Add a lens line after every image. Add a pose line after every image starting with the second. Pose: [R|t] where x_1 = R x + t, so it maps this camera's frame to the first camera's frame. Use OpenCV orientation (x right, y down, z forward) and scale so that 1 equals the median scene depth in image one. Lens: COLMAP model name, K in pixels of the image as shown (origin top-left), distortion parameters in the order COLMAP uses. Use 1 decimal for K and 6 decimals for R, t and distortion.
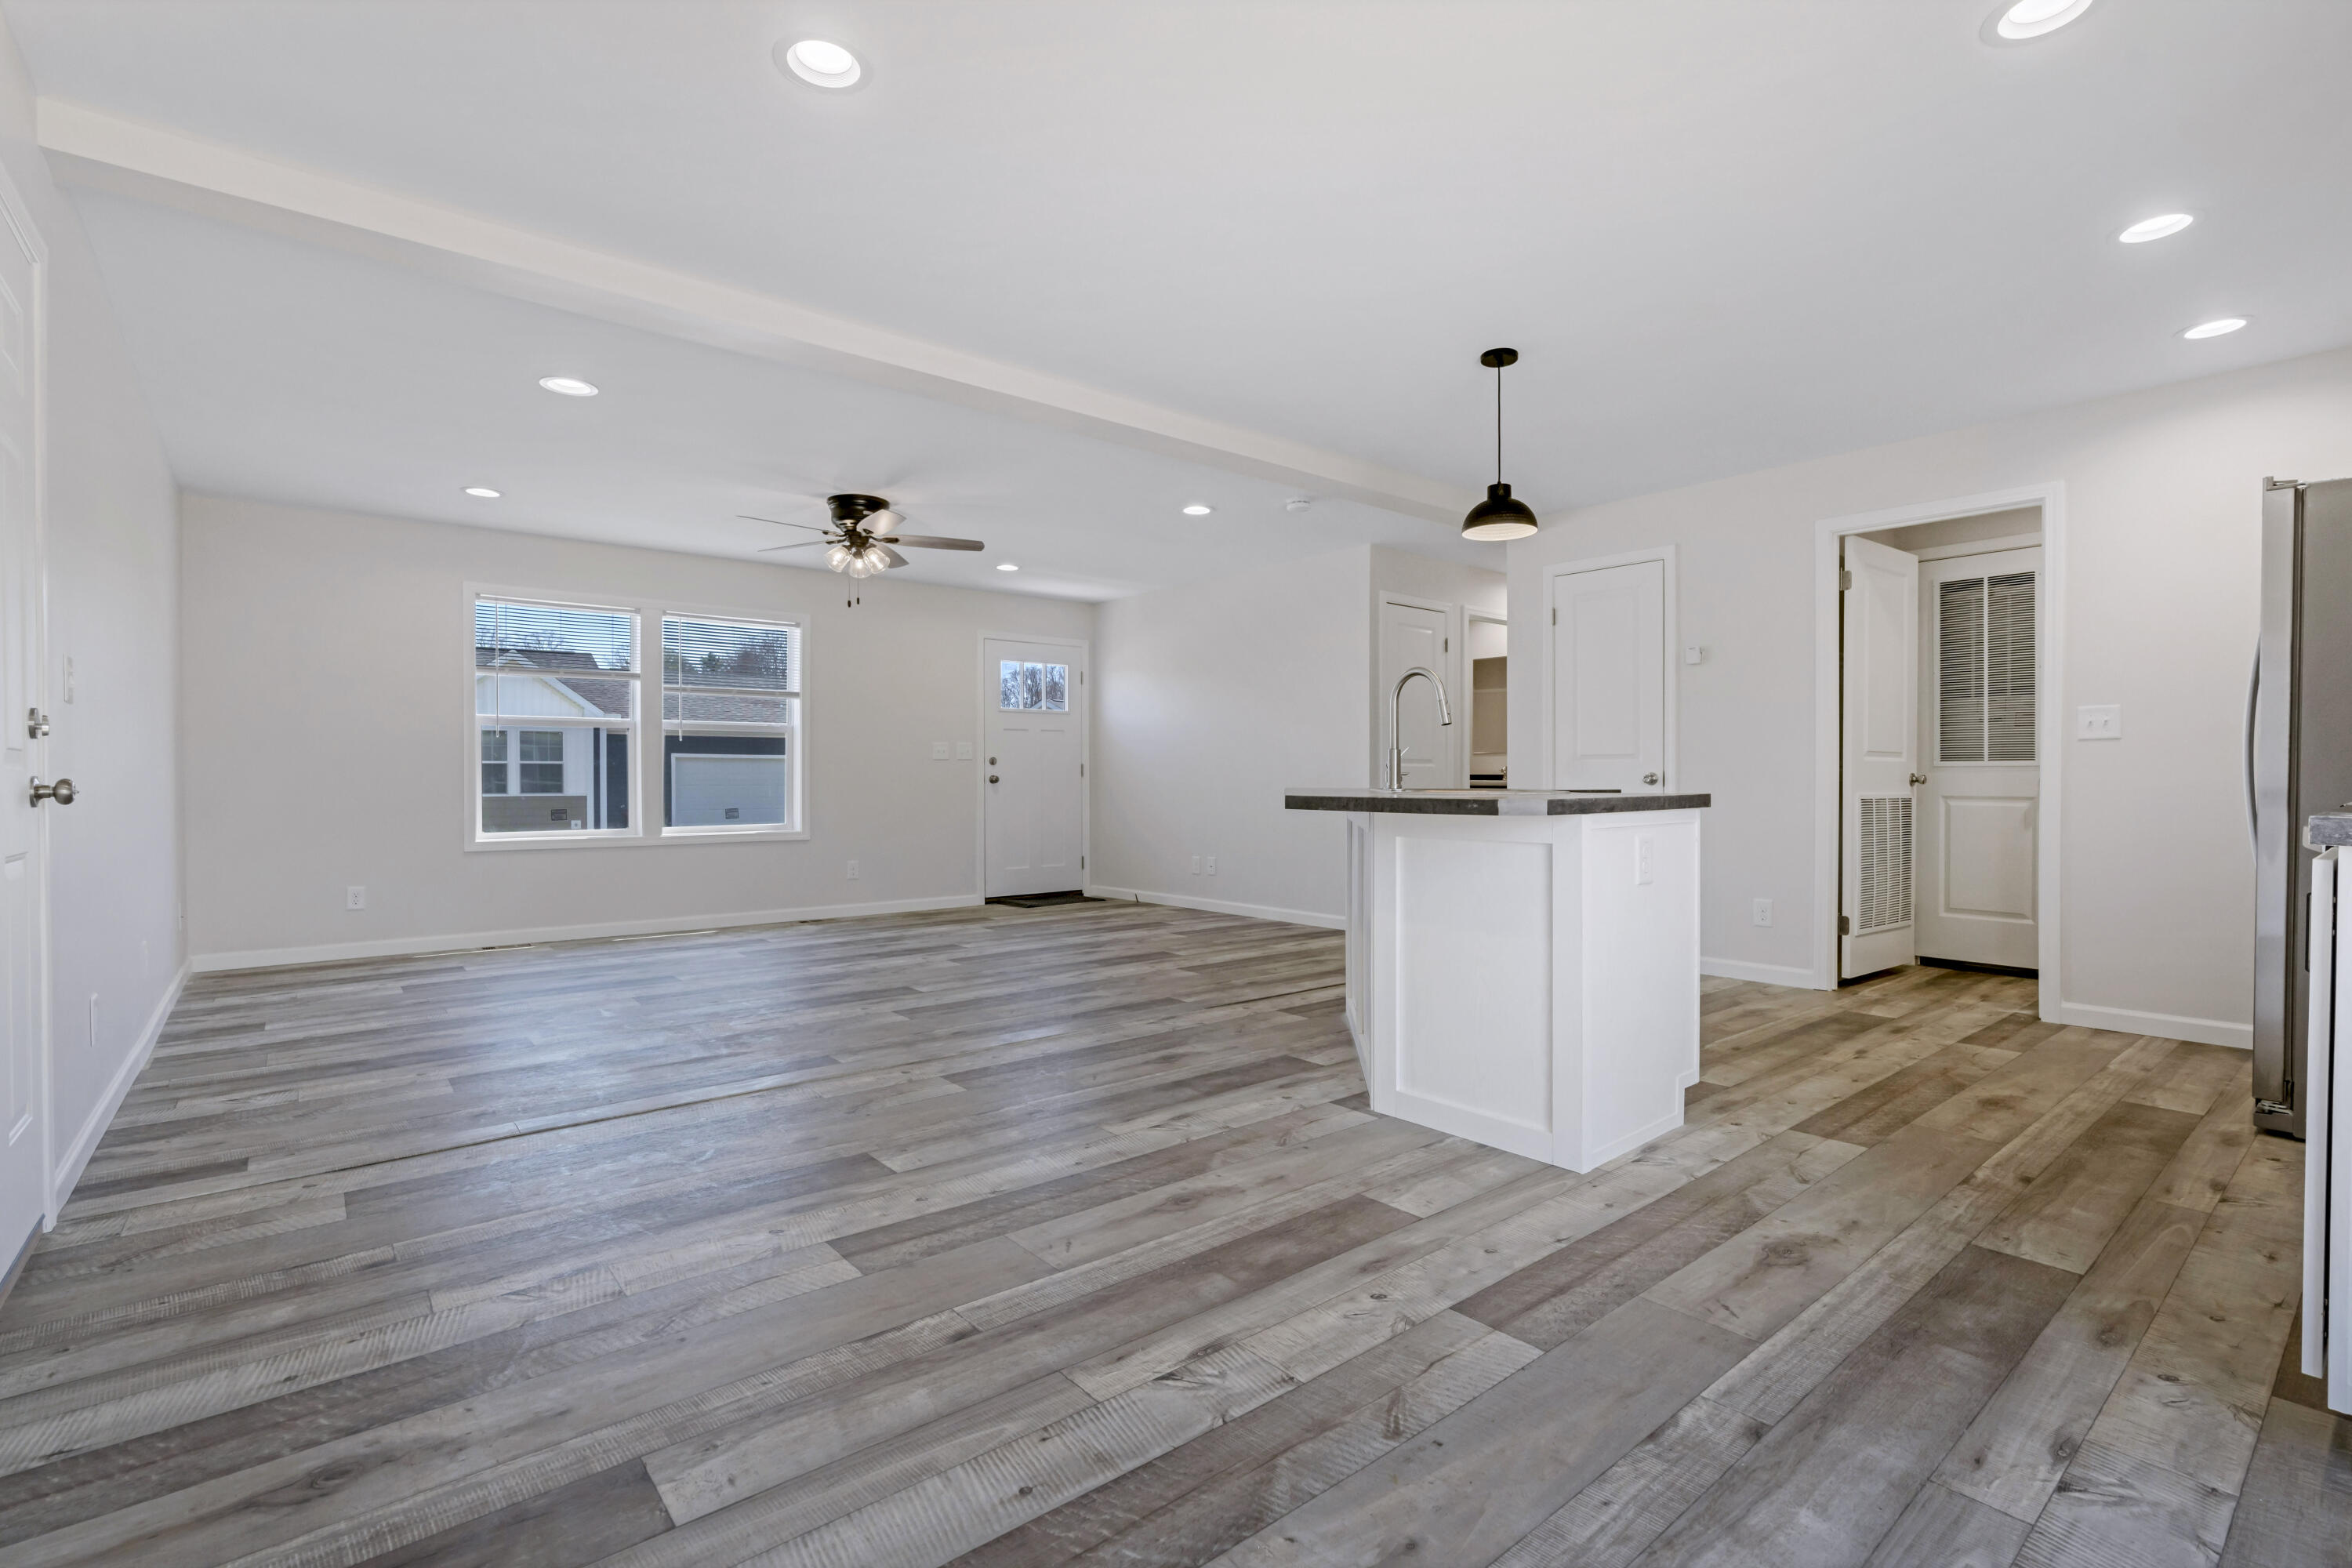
lens RADIAL K [[1082.1, 0, 1173.2], [0, 1082.1, 775.0], [0, 0, 1]] dist [-0.004154, 0.001379]
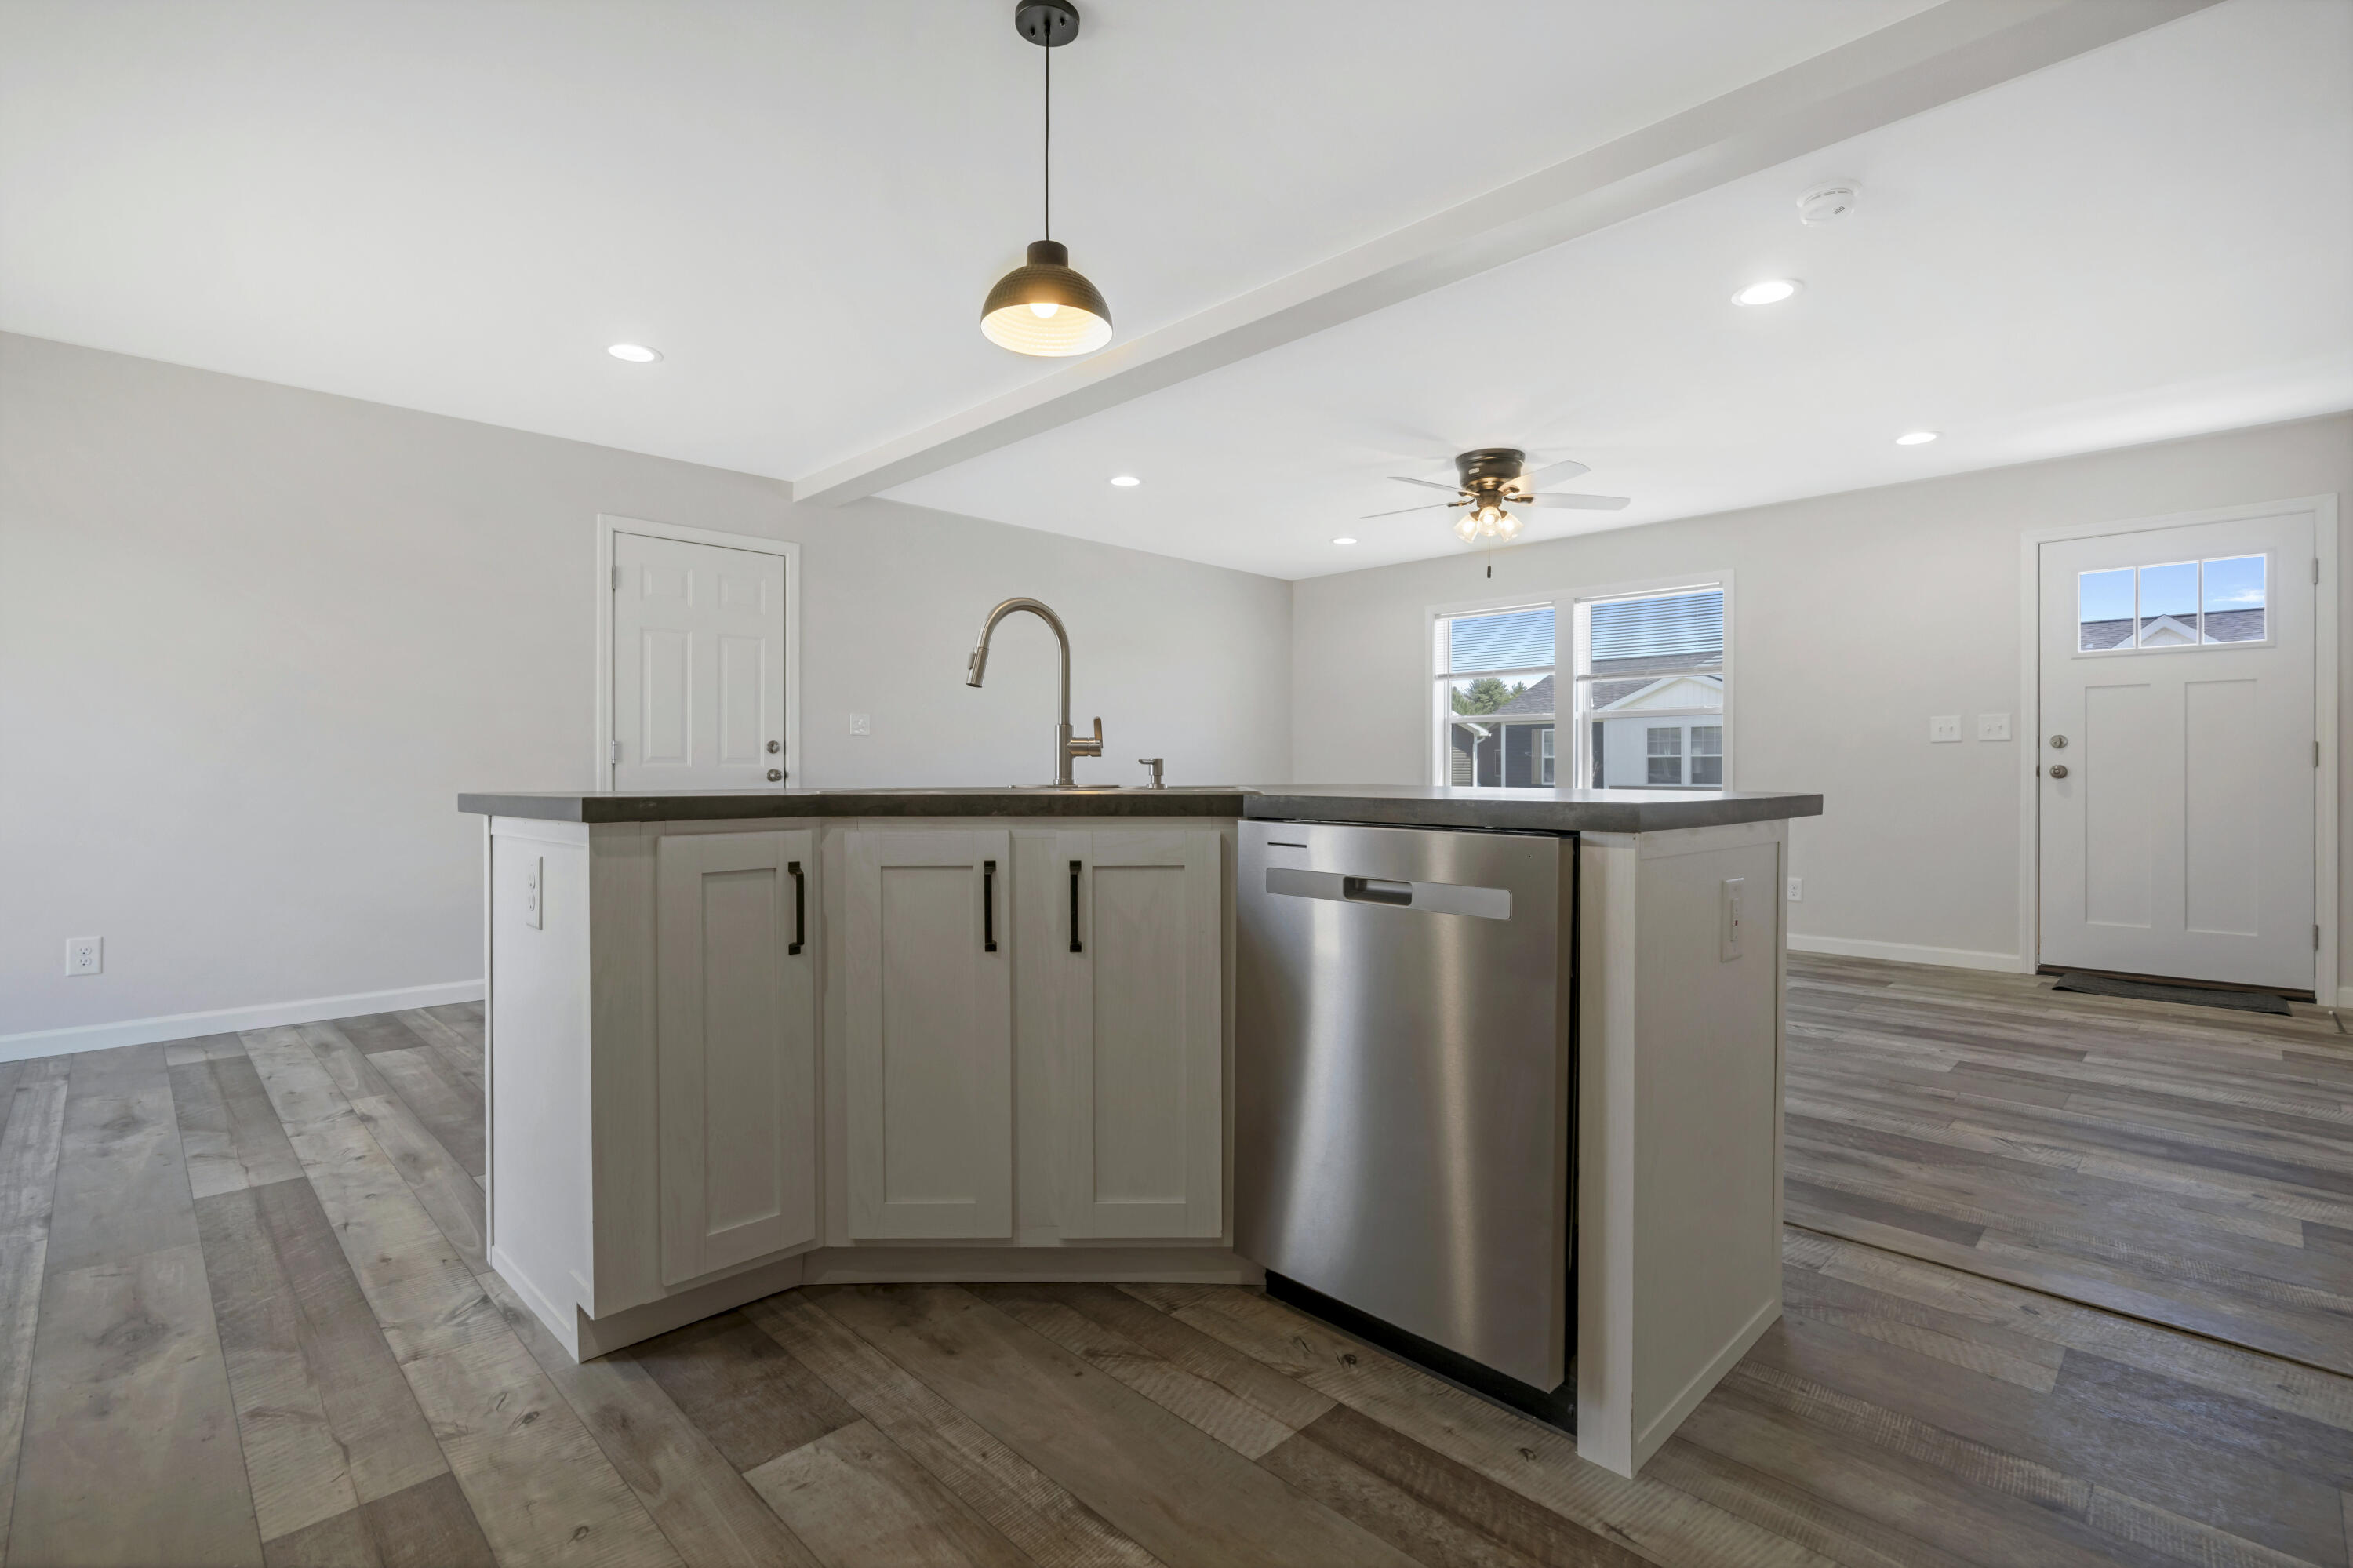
lens RADIAL K [[1082.6, 0, 1173.7], [0, 1082.6, 775.0], [0, 0, 1]] dist [-0.004154, 0.001379]
pose [[0.085225, 0.003655, -0.996355, 1.645019], [0.001783, 0.999991, 0.003820, 0.011343], [0.996360, -0.002102, 0.085218, 1.945942]]
